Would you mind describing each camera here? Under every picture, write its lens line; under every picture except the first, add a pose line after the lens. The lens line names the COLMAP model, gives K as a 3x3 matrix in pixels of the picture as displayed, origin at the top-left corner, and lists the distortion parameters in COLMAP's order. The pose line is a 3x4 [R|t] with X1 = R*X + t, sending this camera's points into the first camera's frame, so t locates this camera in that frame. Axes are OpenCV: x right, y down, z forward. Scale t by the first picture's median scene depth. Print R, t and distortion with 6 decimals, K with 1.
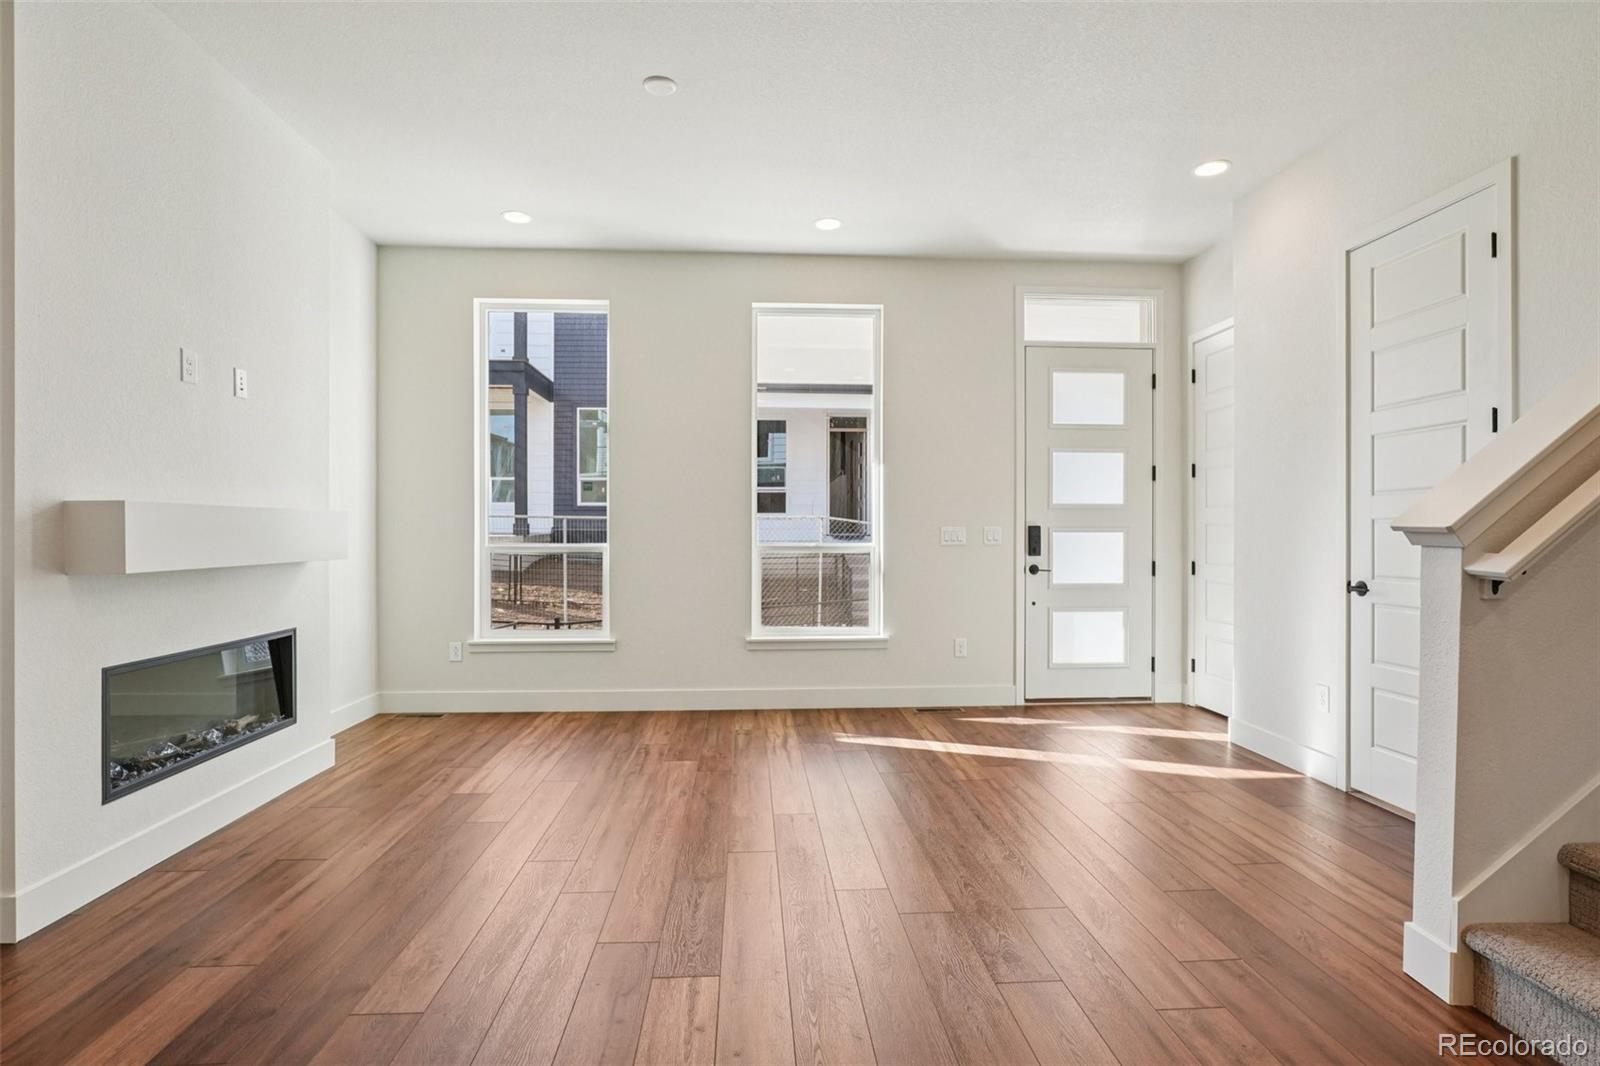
lens RADIAL K [[786.0, 0, 798.7], [0, 786.0, 533.8], [0, 0, 1]] dist [-0.015031, 0.001221]
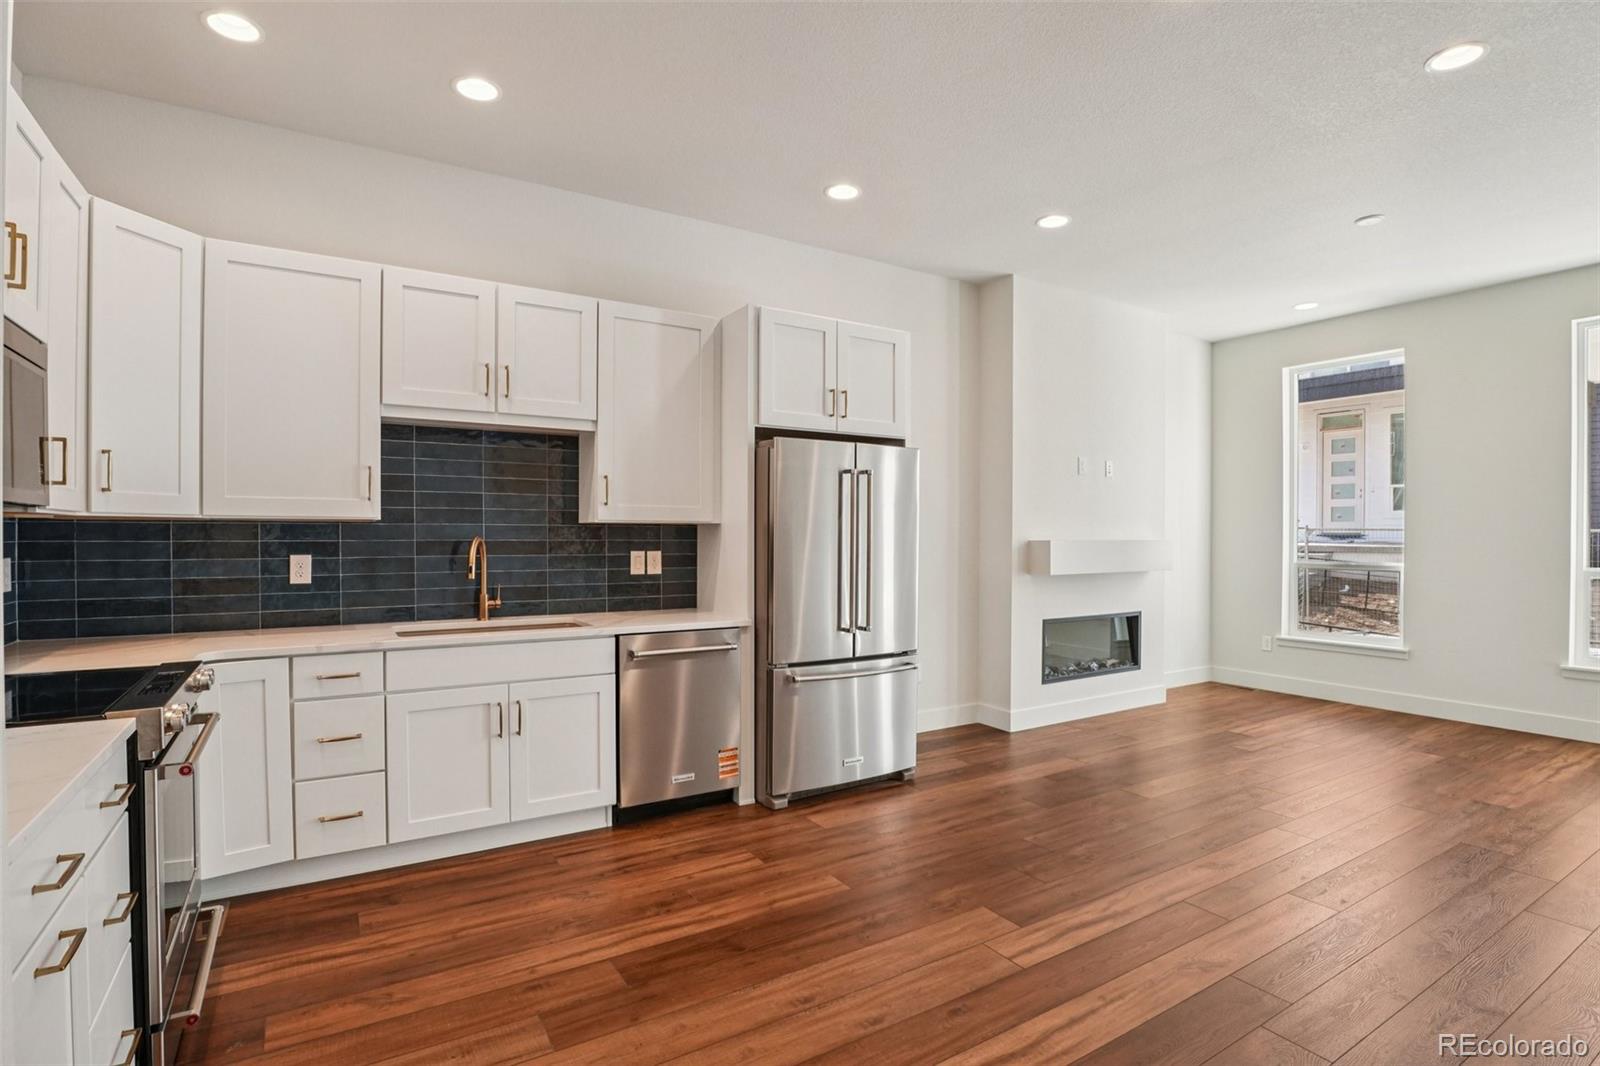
lens RADIAL K [[782.6, 0, 802.6], [0, 782.6, 539.6], [0, 0, 1]] dist [-0.029524, 0.000865]
pose [[0.475925, 0.005733, -0.879467, 0.337383], [-0.002692, 0.999984, 0.005061, -0.026822], [0.879482, -0.000041, 0.475933, -0.298823]]
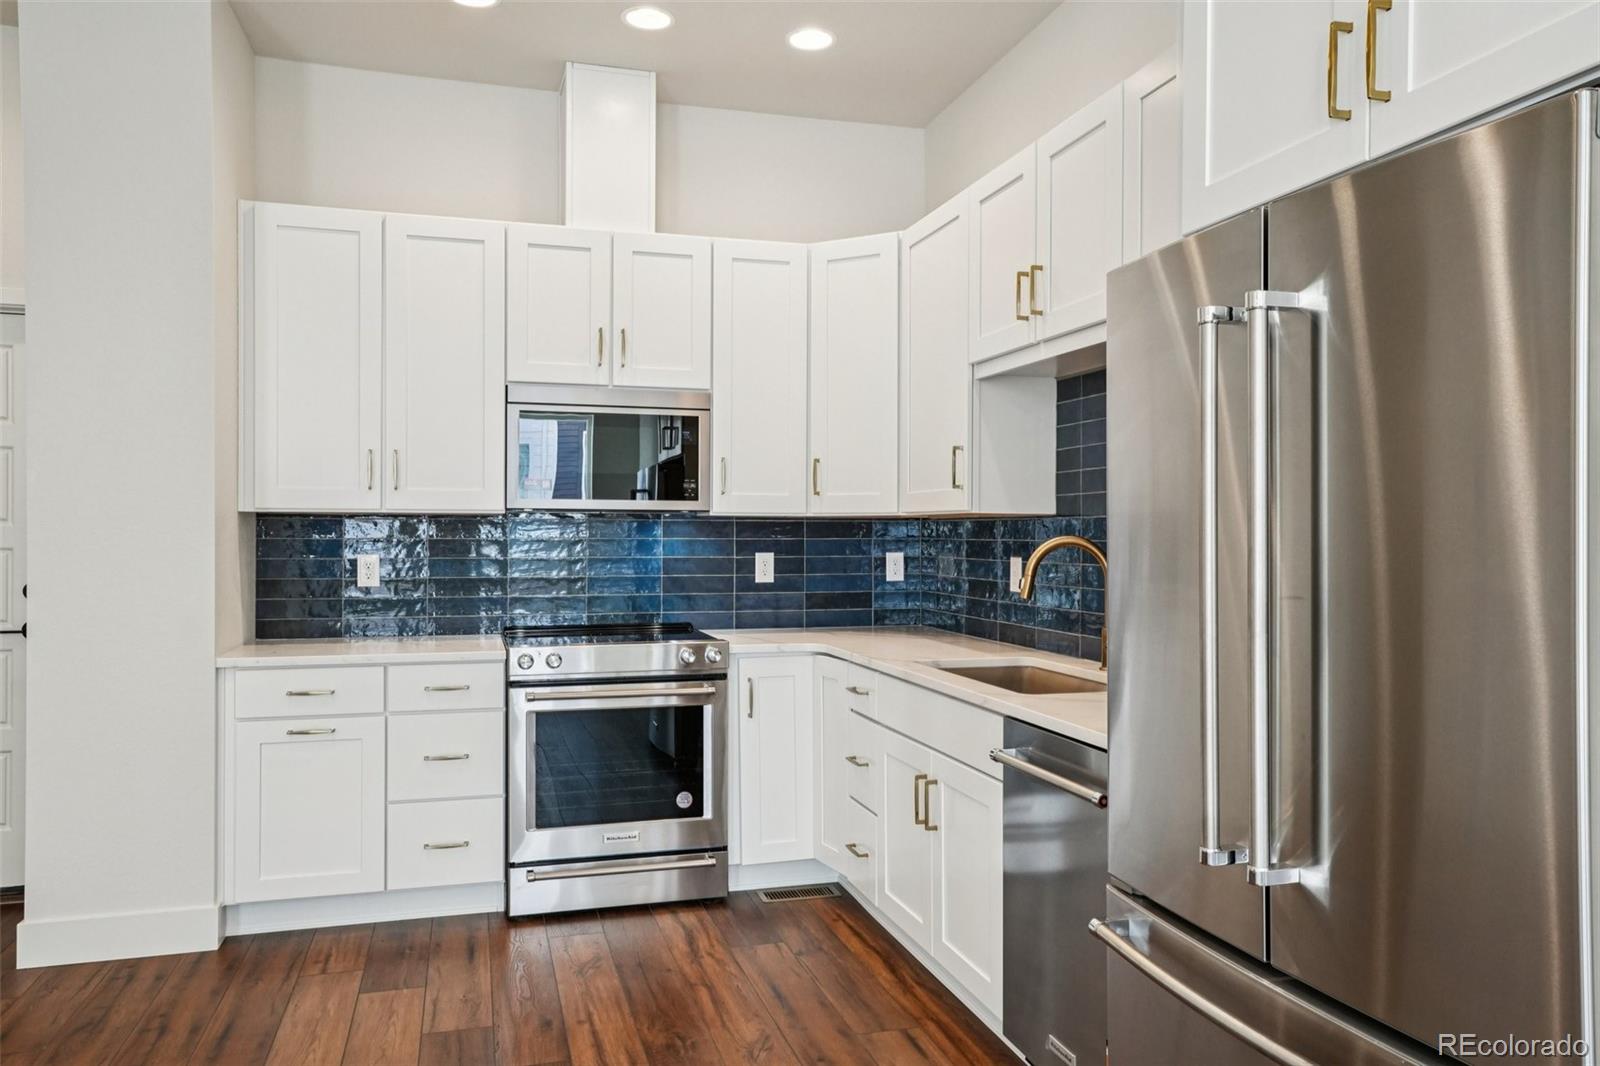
lens RADIAL K [[1166.7, 0, 800.0], [0, 1166.7, 533.0], [0, 0, 1]] dist [0.024970, 0.002718]
pose [[-0.977493, -0.002407, -0.210954, -0.139783], [-0.002839, 0.999994, 0.001748, -0.027416], [0.210949, 0.002307, -0.977494, 0.433899]]
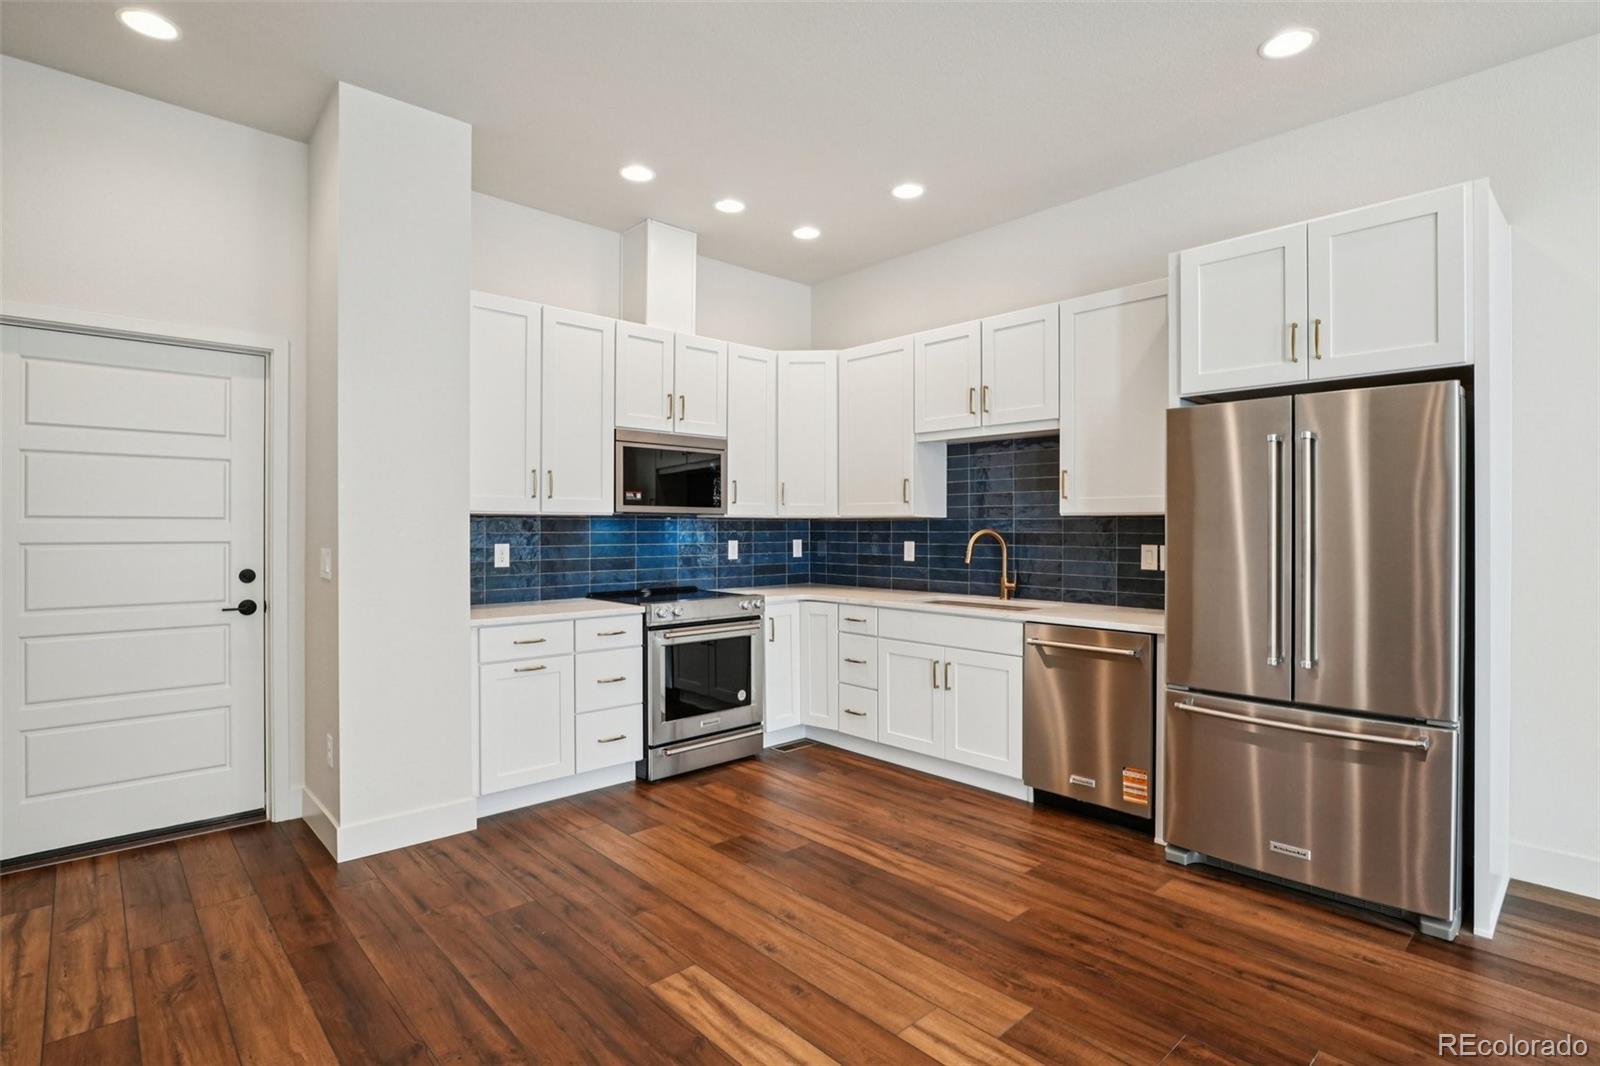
lens RADIAL K [[789.0, 0, 805.8], [0, 789.0, 529.7], [0, 0, 1]] dist [-0.034643, 0.013037]
pose [[-0.773182, 0.001081, -0.634184, 0.279857], [-0.001273, 0.999994, 0.003257, -0.027125], [0.634183, 0.003325, -0.773175, 0.341543]]
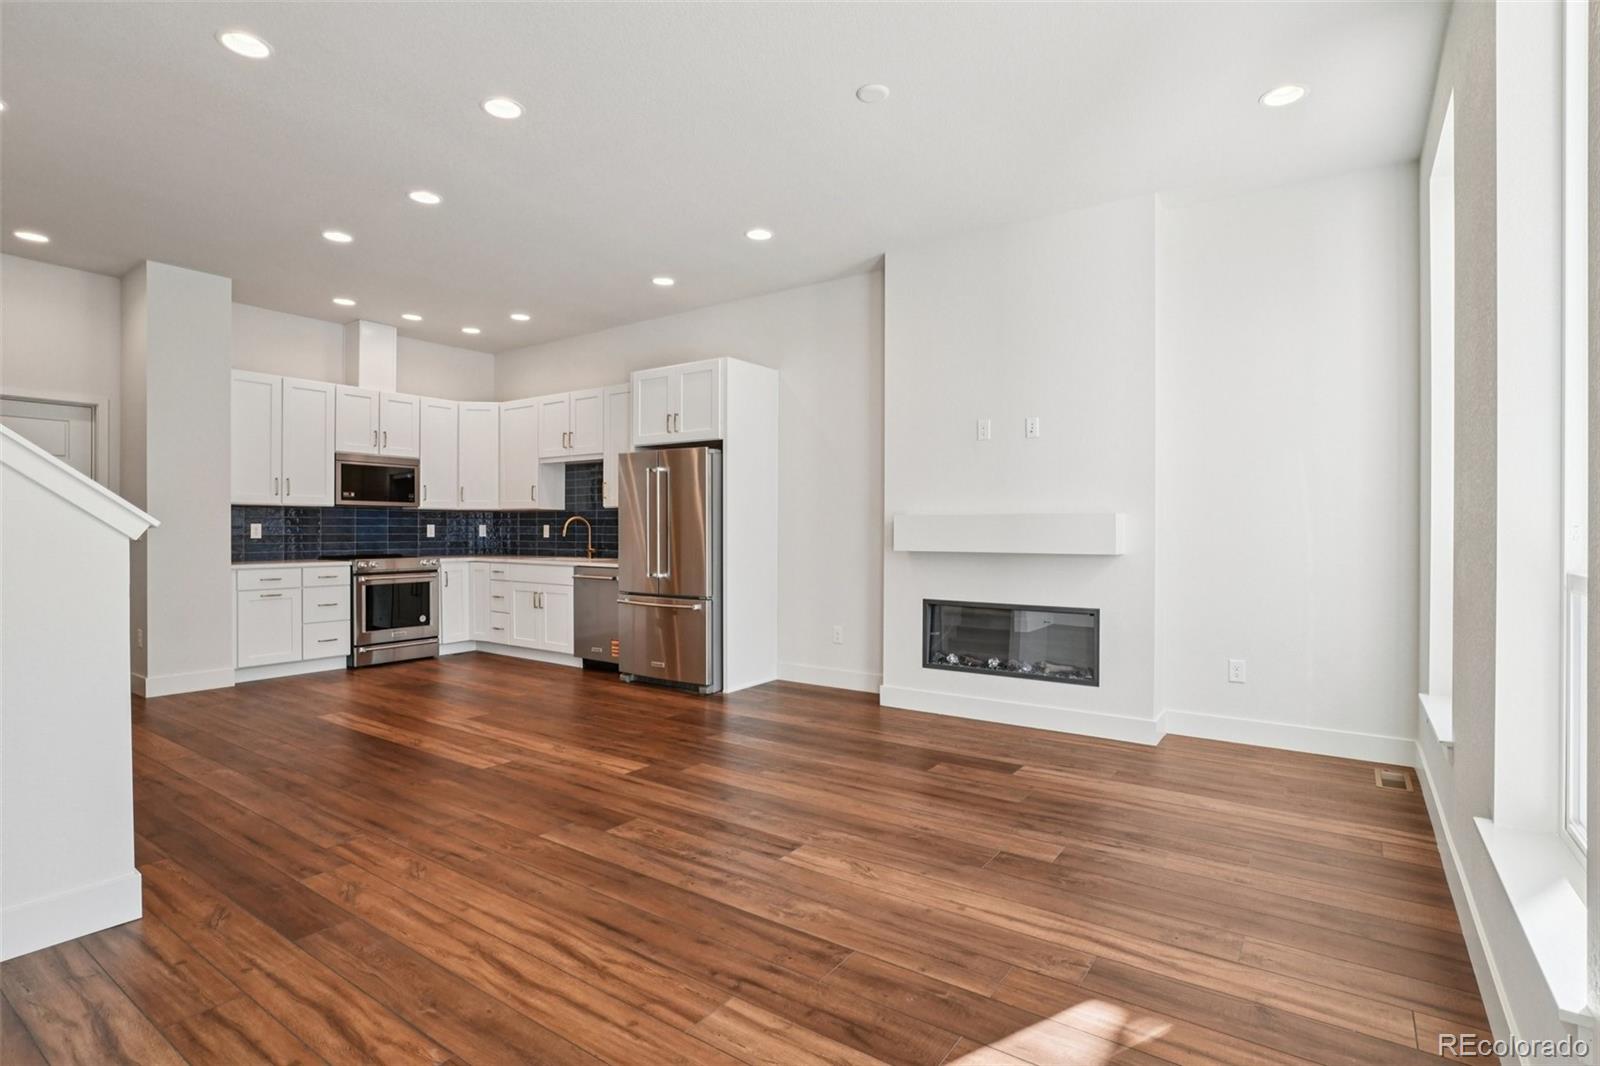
lens RADIAL K [[786.0, 0, 798.7], [0, 786.0, 533.8], [0, 0, 1]] dist [-0.015031, 0.001221]
pose [[-0.629940, 0.002766, -0.776639, 0.451861], [-0.003272, 0.999975, 0.006216, -0.002598], [0.776637, 0.006457, -0.629916, 1.051888]]
